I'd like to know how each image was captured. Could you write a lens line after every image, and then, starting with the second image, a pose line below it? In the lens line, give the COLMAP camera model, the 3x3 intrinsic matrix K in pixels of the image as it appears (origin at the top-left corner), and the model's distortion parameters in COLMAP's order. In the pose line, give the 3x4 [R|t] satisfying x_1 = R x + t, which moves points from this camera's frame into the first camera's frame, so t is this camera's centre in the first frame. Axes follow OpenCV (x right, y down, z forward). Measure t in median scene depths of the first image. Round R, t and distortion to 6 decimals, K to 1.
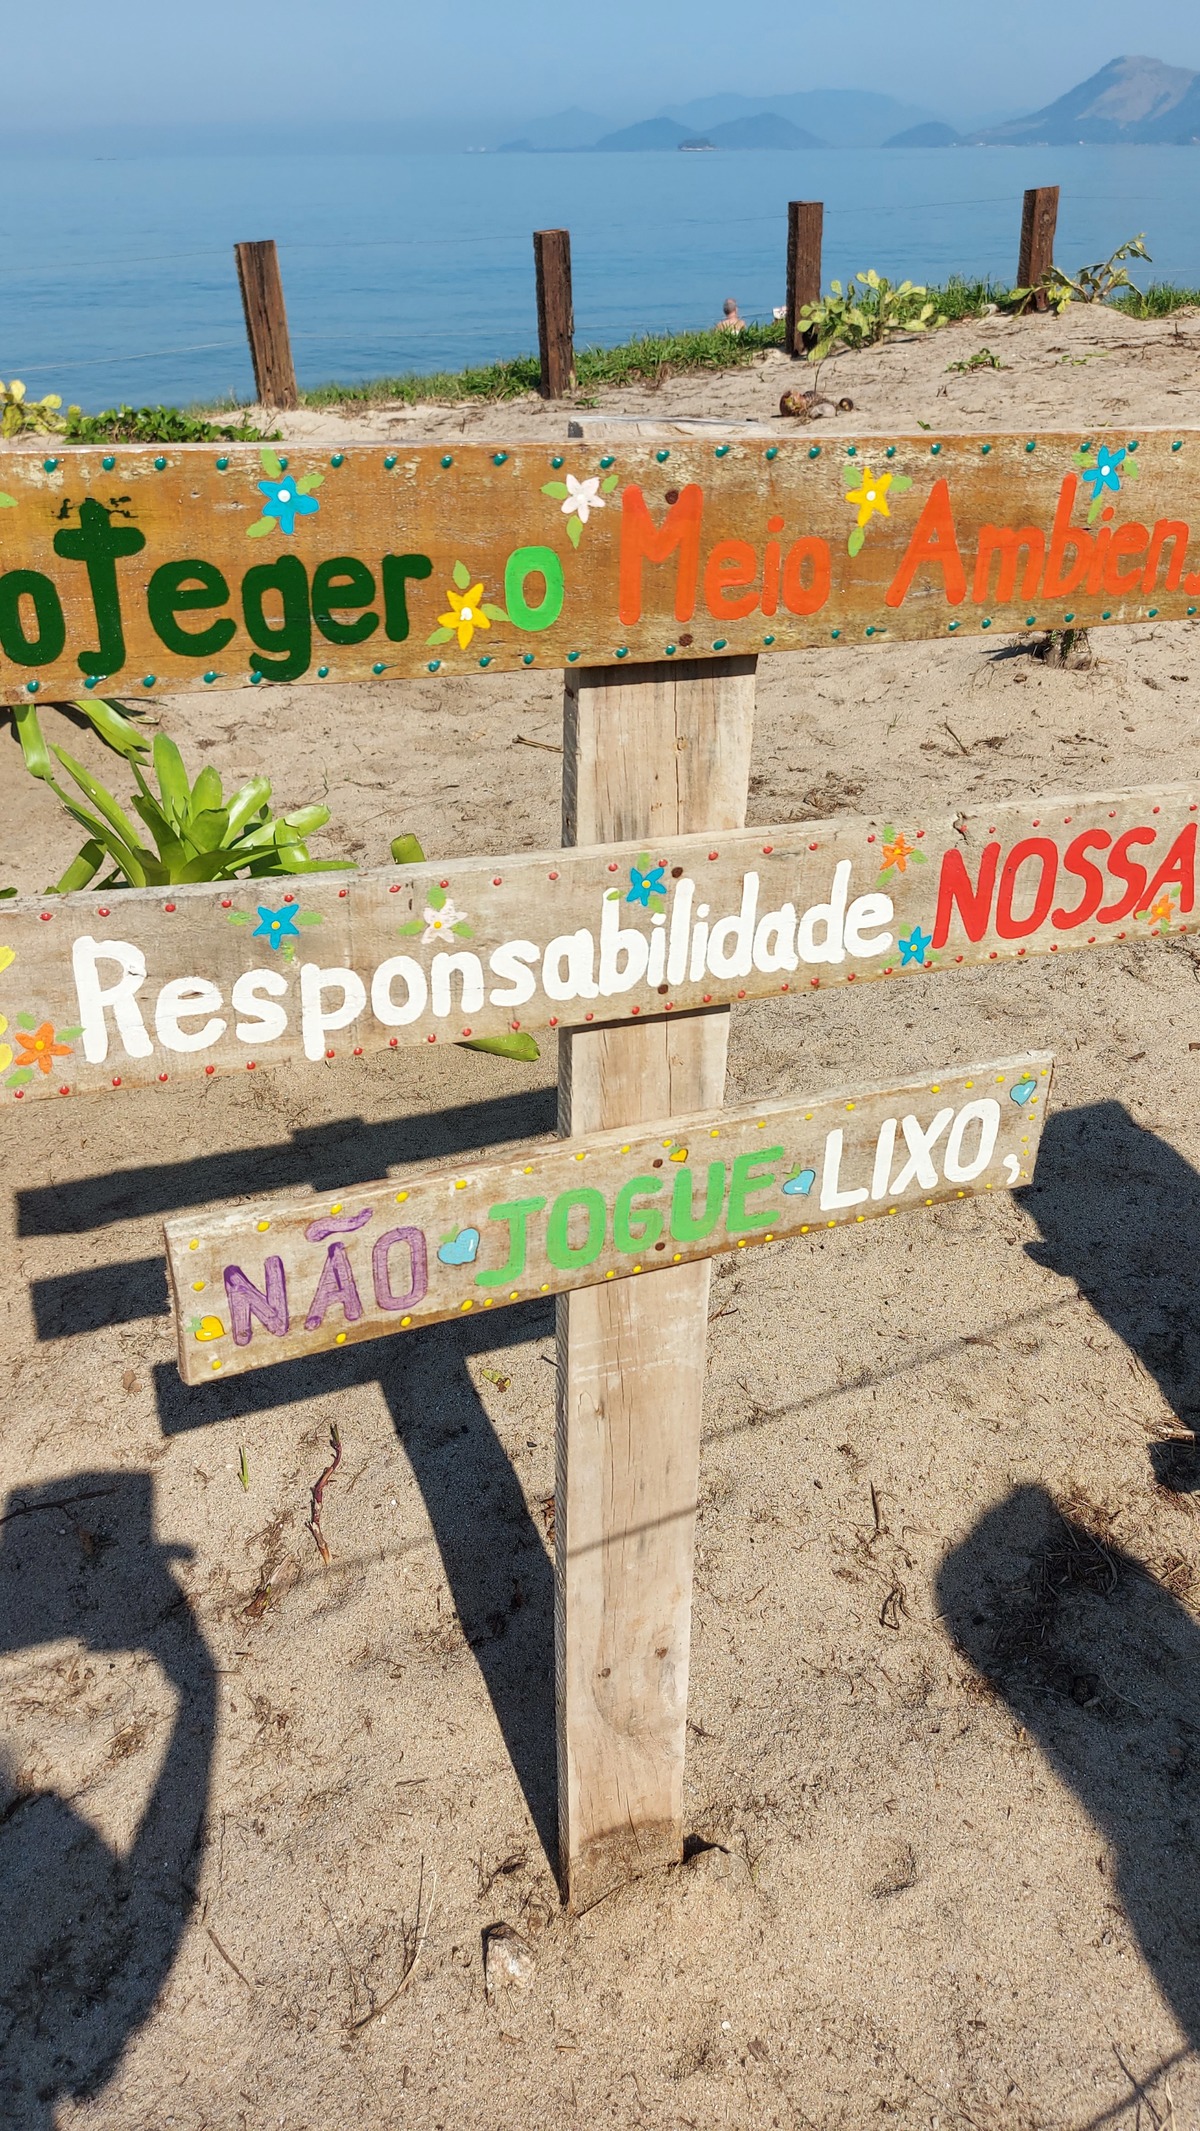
lens RADIAL K [[1533.8, 0, 586.9], [0, 1533.8, 1073.2], [0, 0, 1]] dist [0.095464, -0.109113]
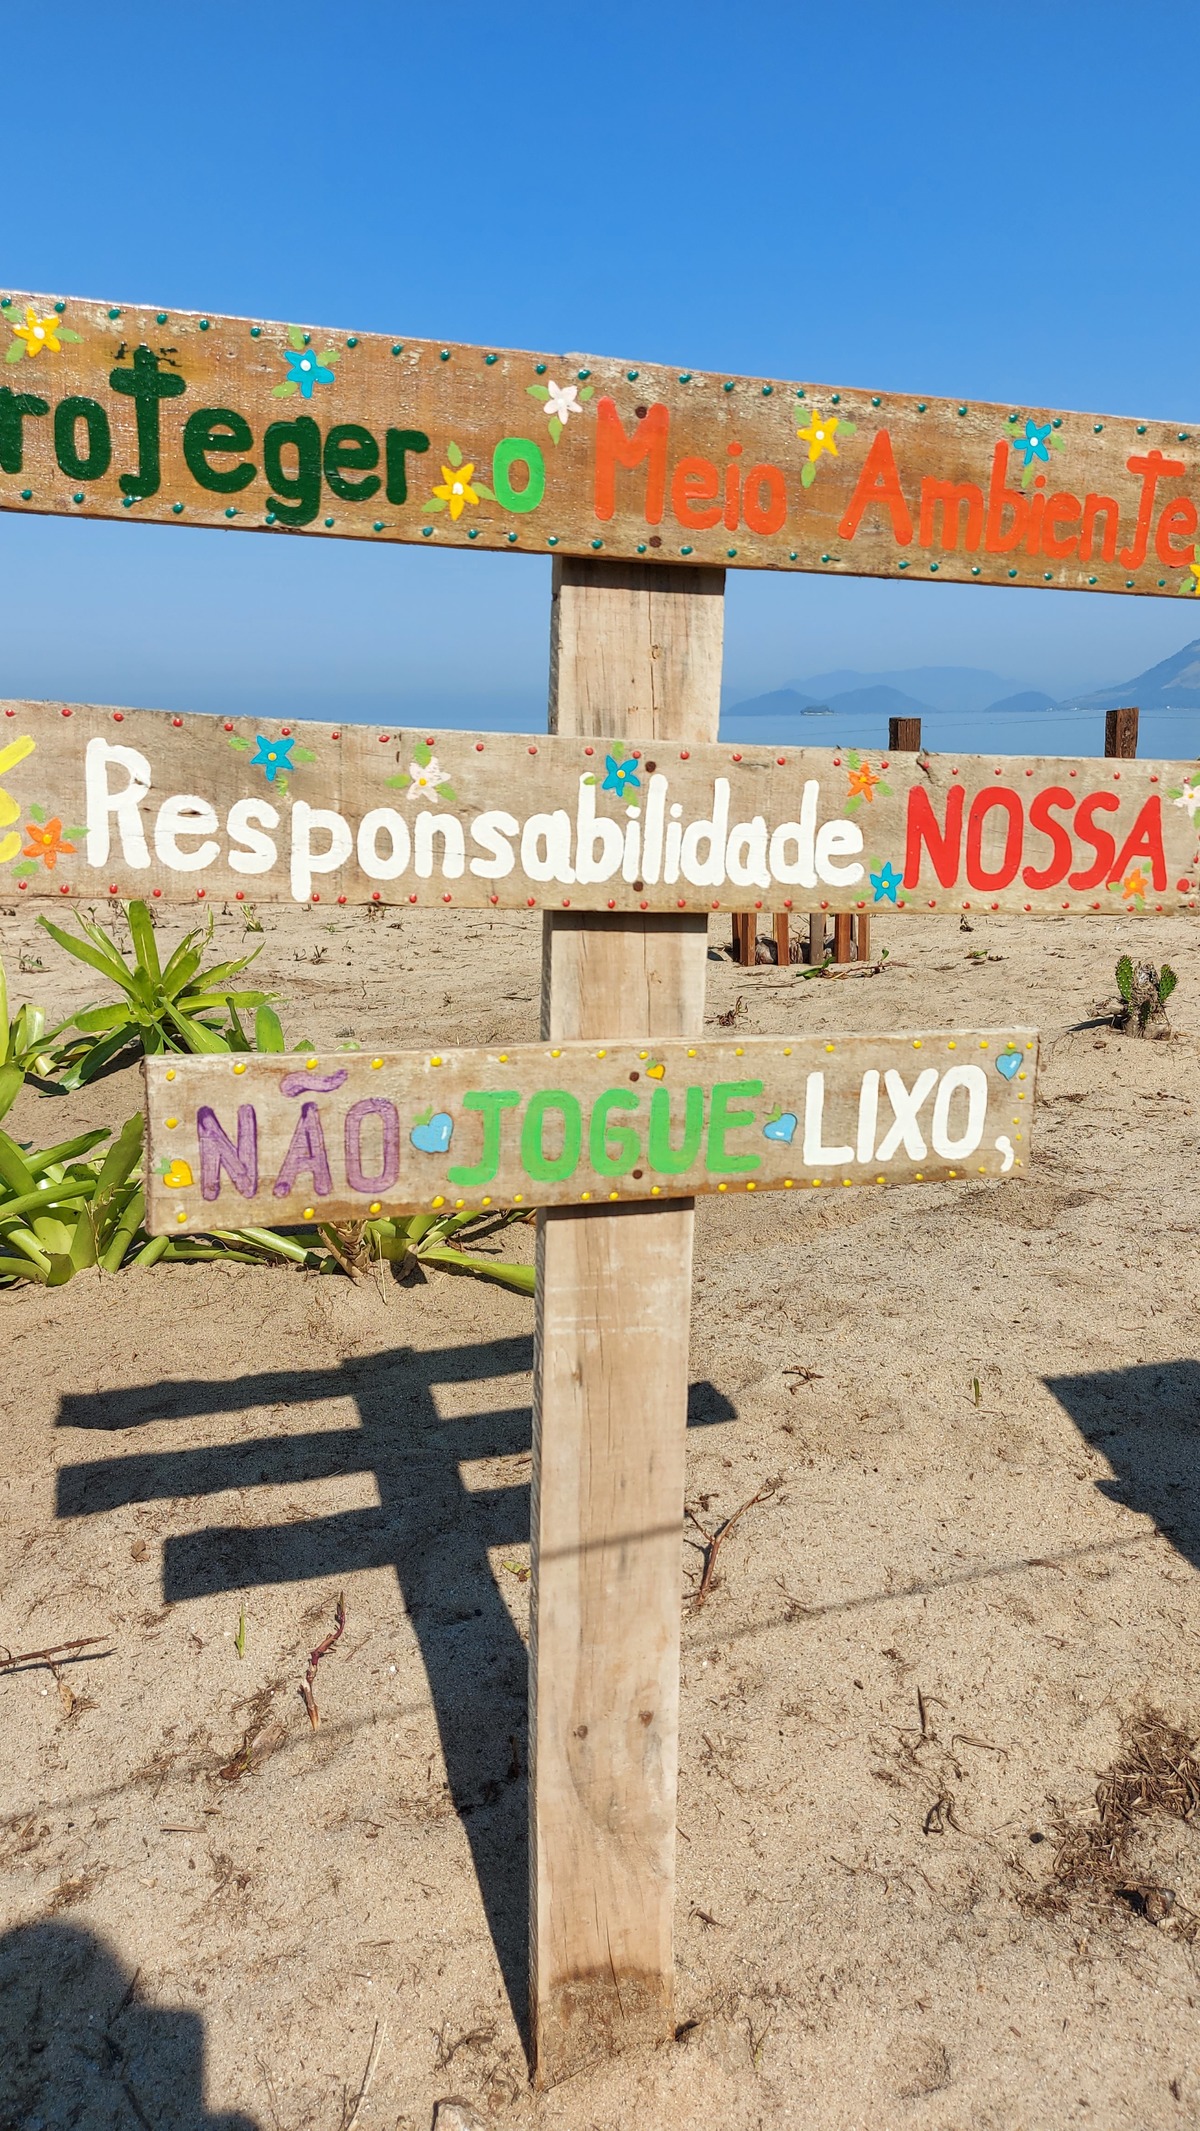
lens RADIAL K [[1533.8, 0, 586.9], [0, 1533.8, 1073.2], [0, 0, 1]] dist [0.095464, -0.109113]
pose [[0.996470, 0.026482, -0.079662, 0.094307], [-0.049182, 0.953195, -0.298330, 0.355993], [0.068033, 0.301195, 0.951133, 0.025981]]
